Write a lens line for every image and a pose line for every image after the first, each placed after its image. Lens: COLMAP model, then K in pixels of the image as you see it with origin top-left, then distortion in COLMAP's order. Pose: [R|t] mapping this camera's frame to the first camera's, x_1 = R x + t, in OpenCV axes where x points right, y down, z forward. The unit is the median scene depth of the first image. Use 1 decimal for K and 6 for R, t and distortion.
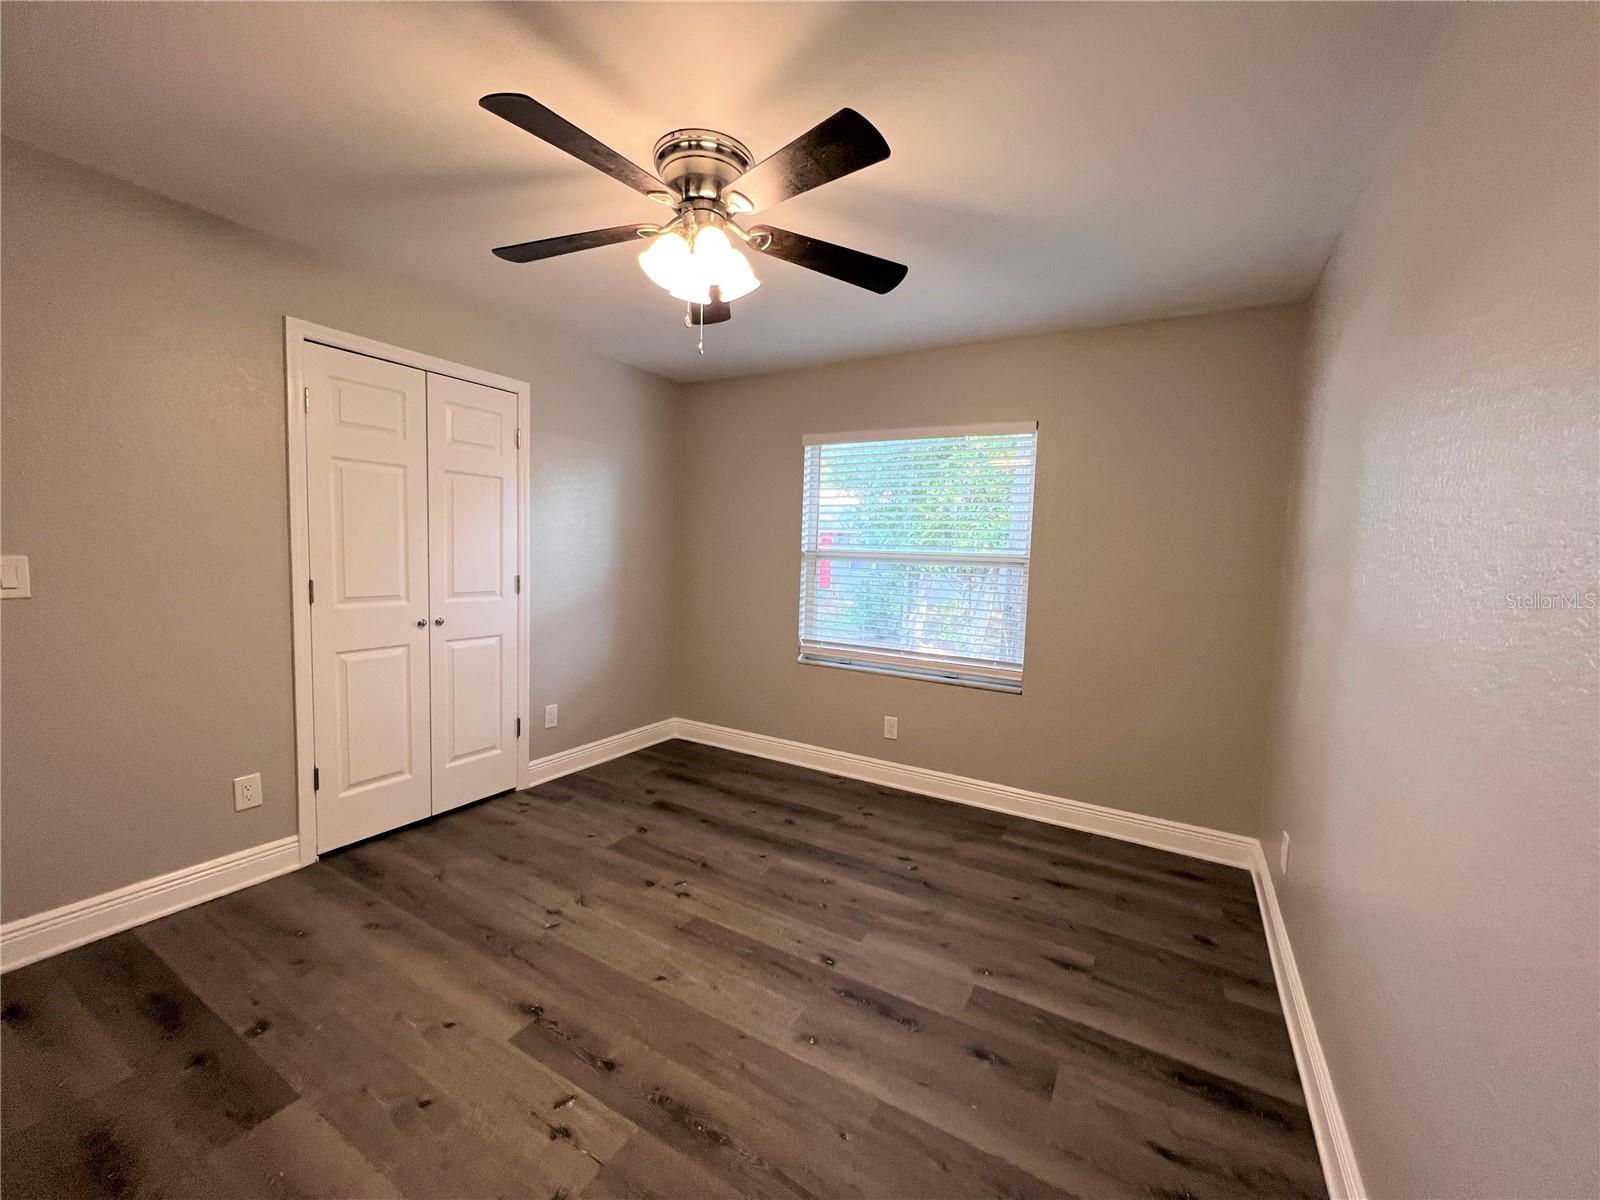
lens RADIAL K [[637.9, 0, 793.1], [0, 637.9, 615.1], [0, 0, 1]] dist [0.002841, -0.000618]
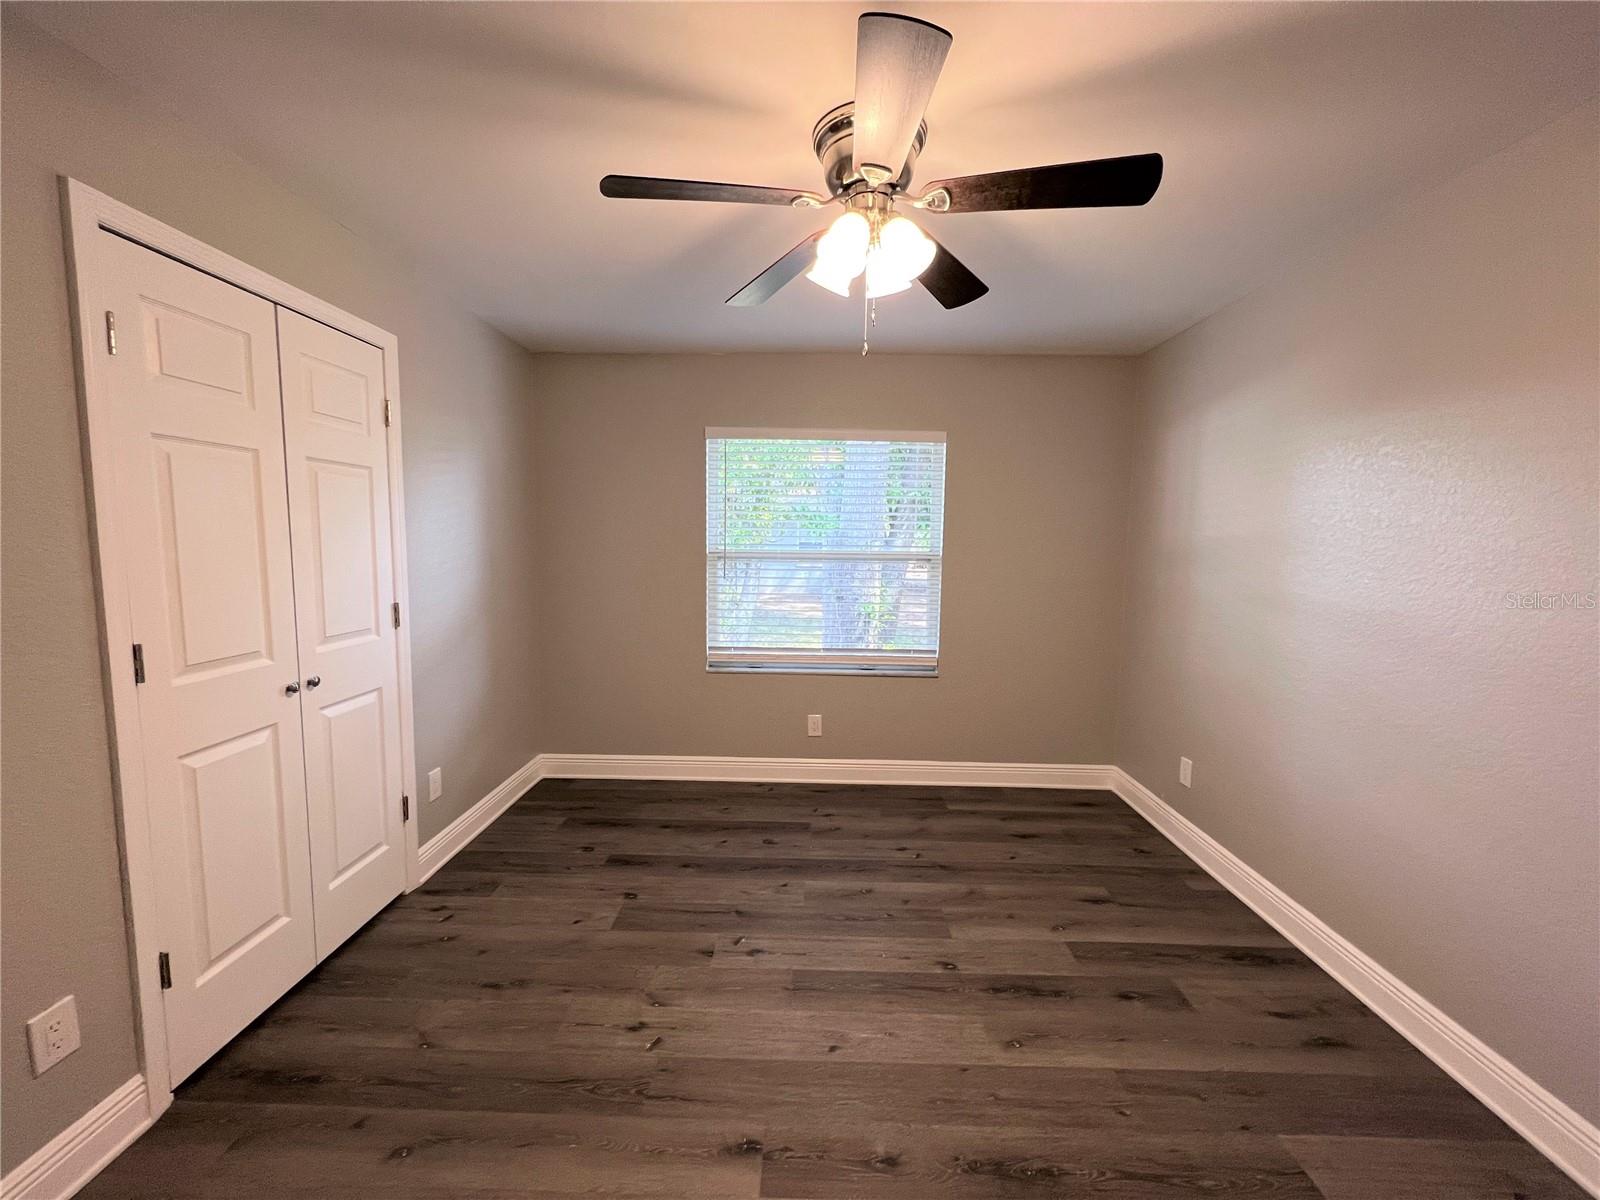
lens RADIAL K [[637.9, 0, 803.0], [0, 637.9, 613.2], [0, 0, 1]] dist [0.002841, -0.000618]
pose [[0.871263, -0.078440, 0.484508, -0.463248], [0.064902, 0.996891, 0.044684, -0.064345], [-0.486507, -0.007486, 0.873645, 0.172899]]
